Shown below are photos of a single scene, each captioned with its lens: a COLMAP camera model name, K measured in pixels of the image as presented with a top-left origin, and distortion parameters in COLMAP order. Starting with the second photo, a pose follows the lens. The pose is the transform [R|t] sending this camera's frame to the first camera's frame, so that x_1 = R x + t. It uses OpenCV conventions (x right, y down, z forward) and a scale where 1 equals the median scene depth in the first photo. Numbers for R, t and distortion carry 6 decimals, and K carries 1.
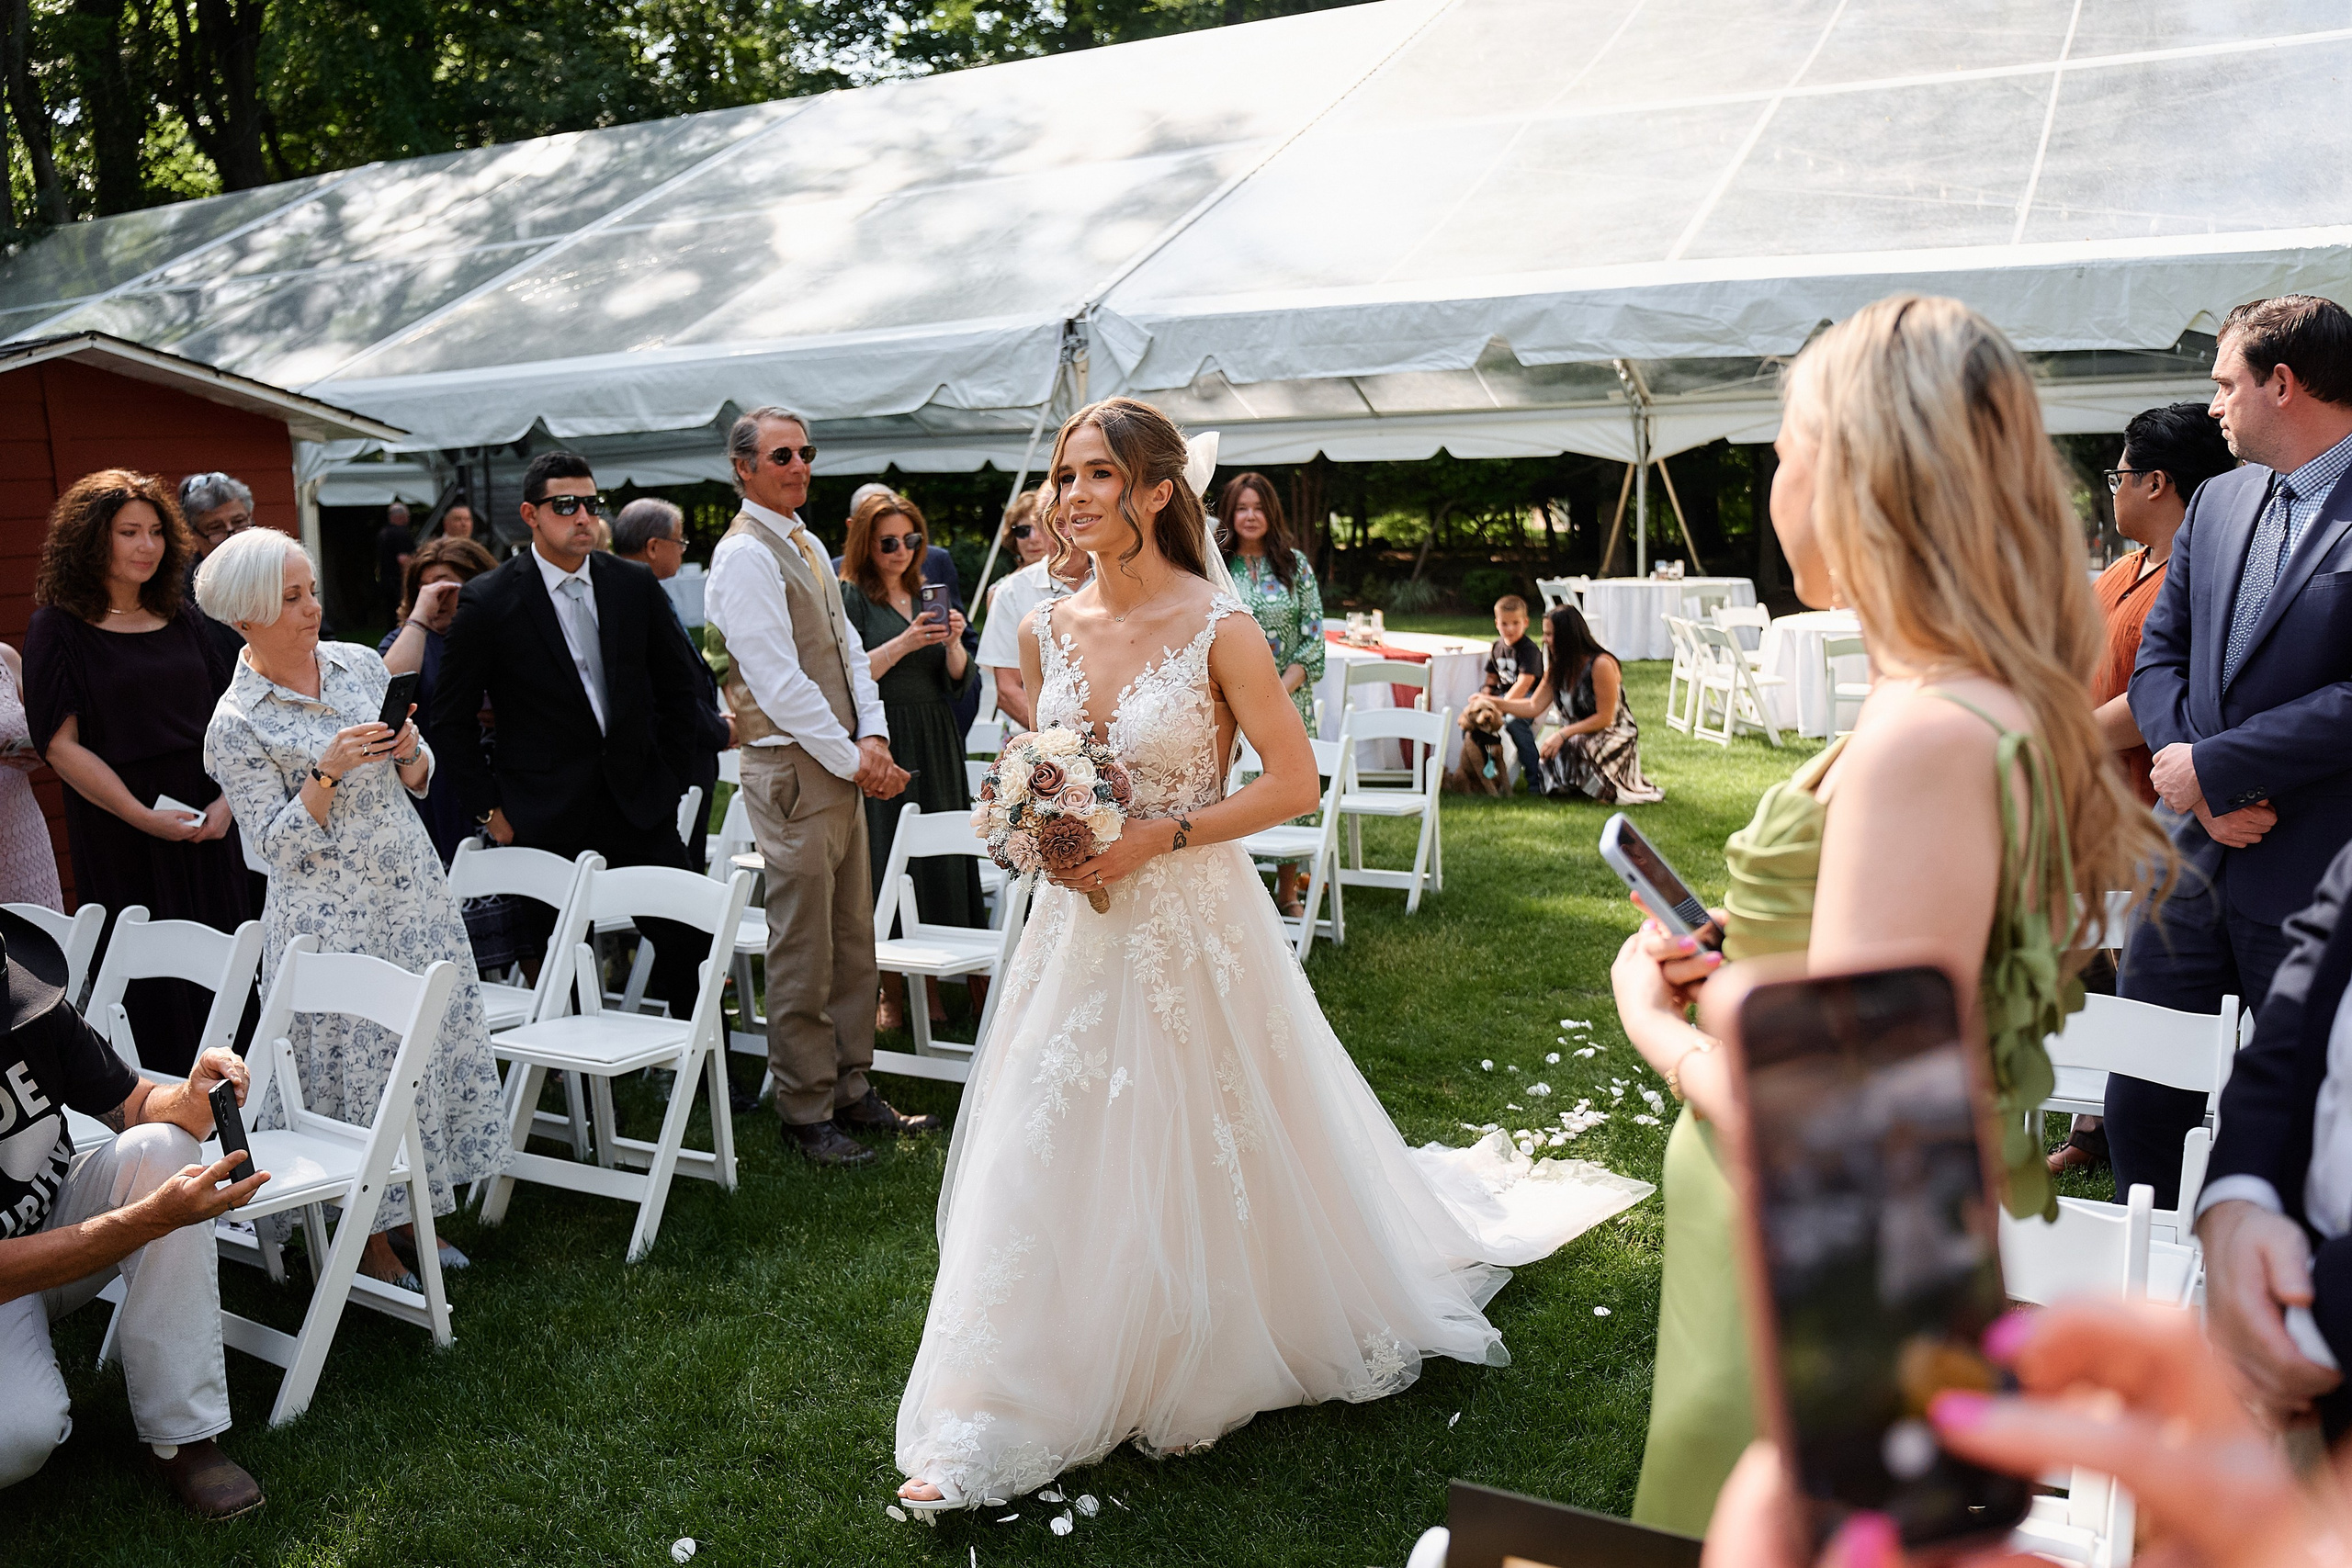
lens RADIAL K [[1888.7, 0, 1198.1], [0, 1888.7, 773.4], [0, 0, 1]] dist [-0.087804, 0.049043]
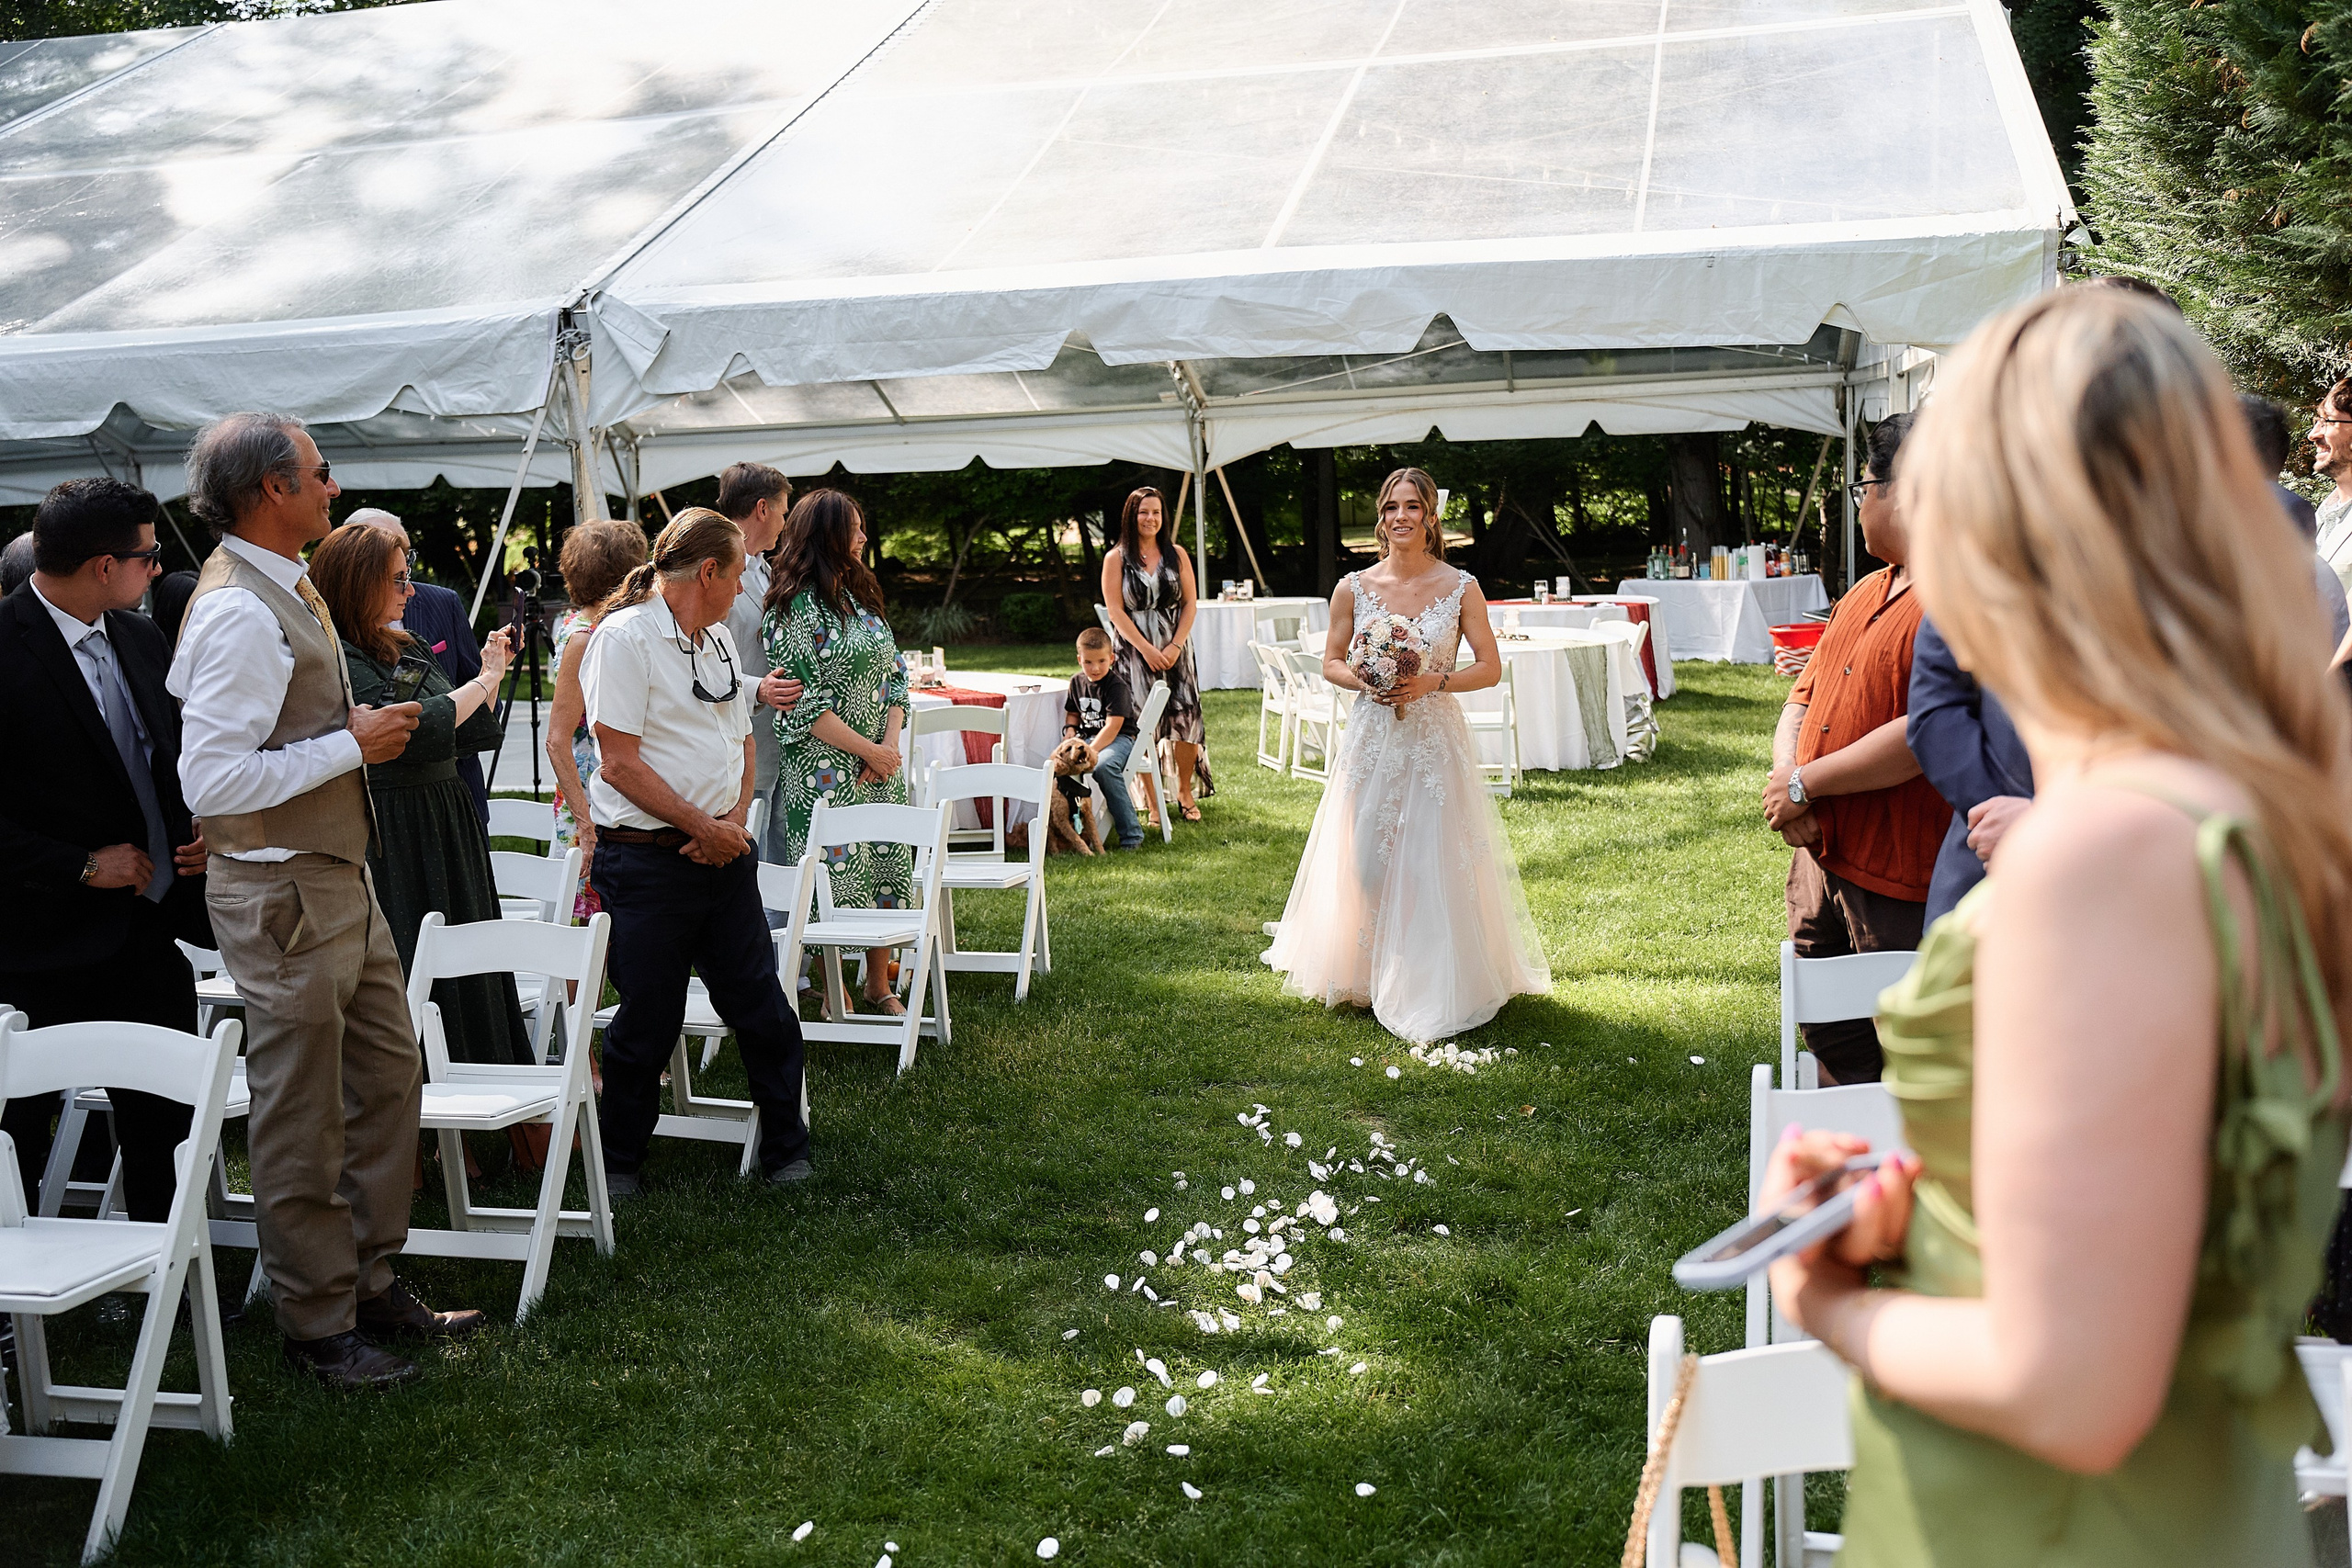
lens RADIAL K [[2099.2, 0, 1163.2], [0, 2099.2, 794.5], [0, 0, 1]] dist [-0.034580, 0.079431]
pose [[0.973714, -0.040703, 0.224106, -0.026517], [0.043137, 0.999051, -0.005975, -0.008701], [-0.223650, 0.015485, 0.974546, 0.036059]]
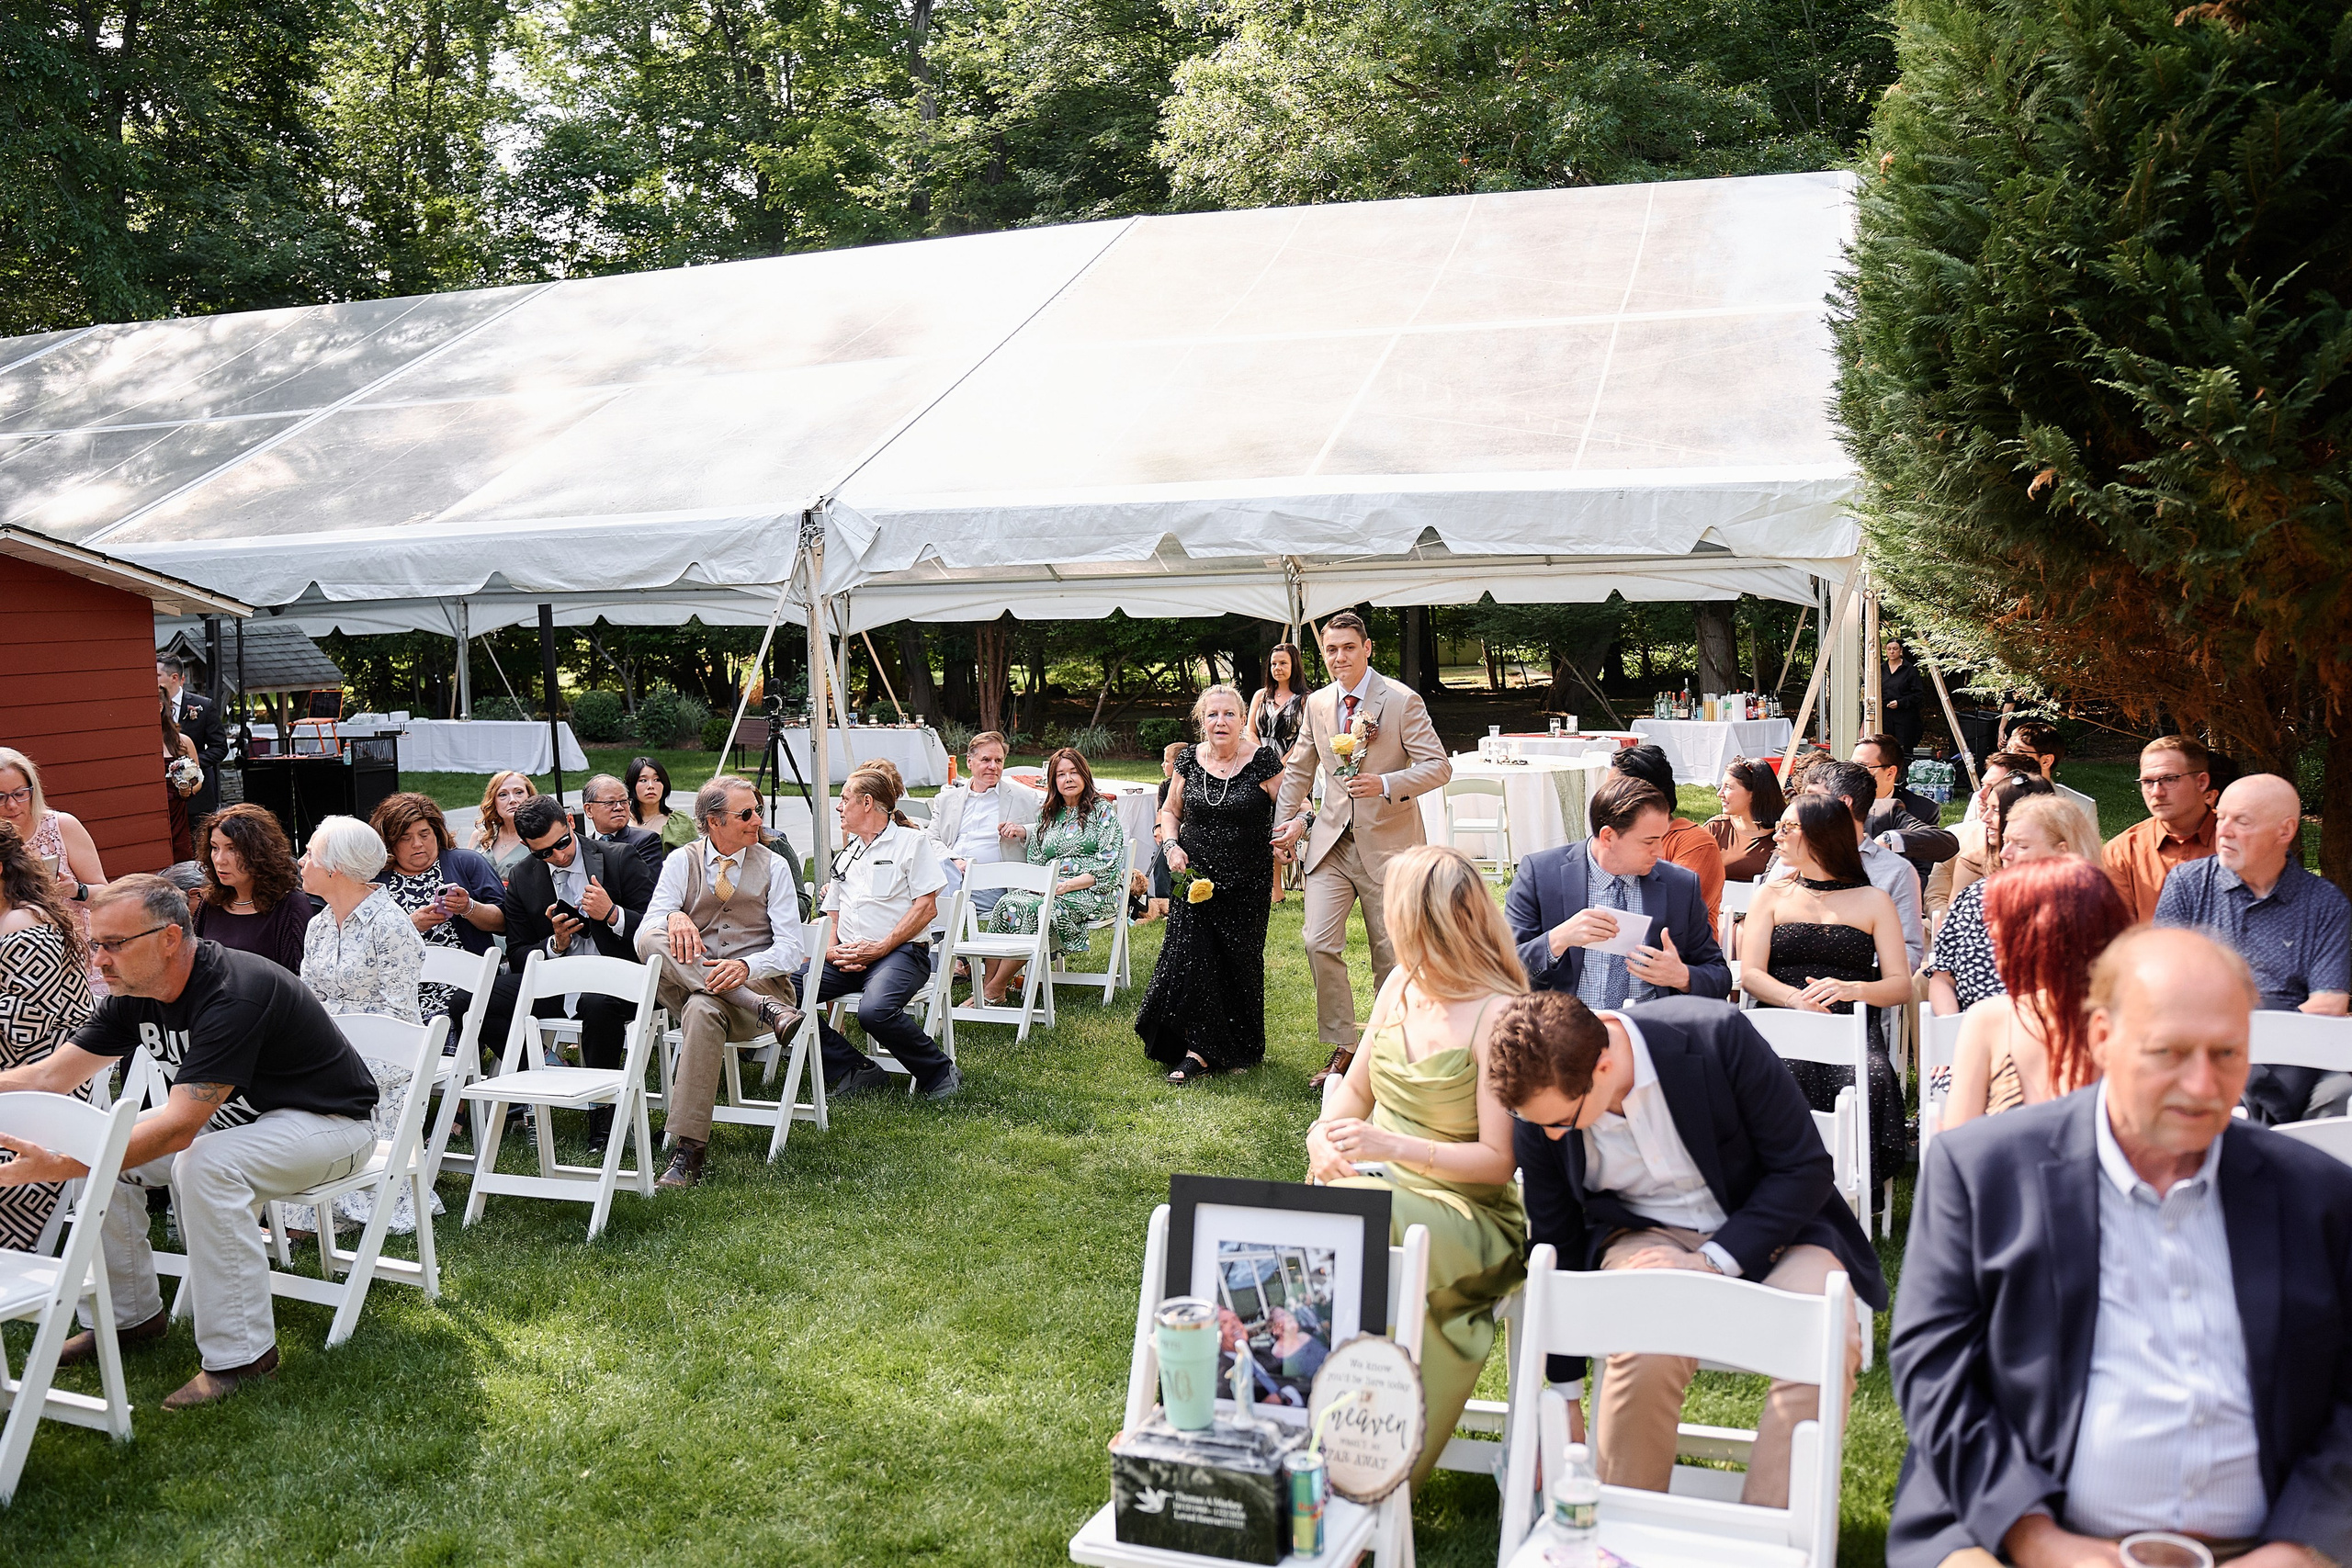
lens RADIAL K [[1888.7, 0, 1171.0], [0, 1888.7, 787.6], [0, 0, 1]] dist [-0.087804, 0.049043]
pose [[0.987316, -0.003186, 0.158736, -0.030827], [0.013929, 0.997682, -0.066614, 0.011278], [-0.158156, 0.067980, 0.985071, -0.174209]]
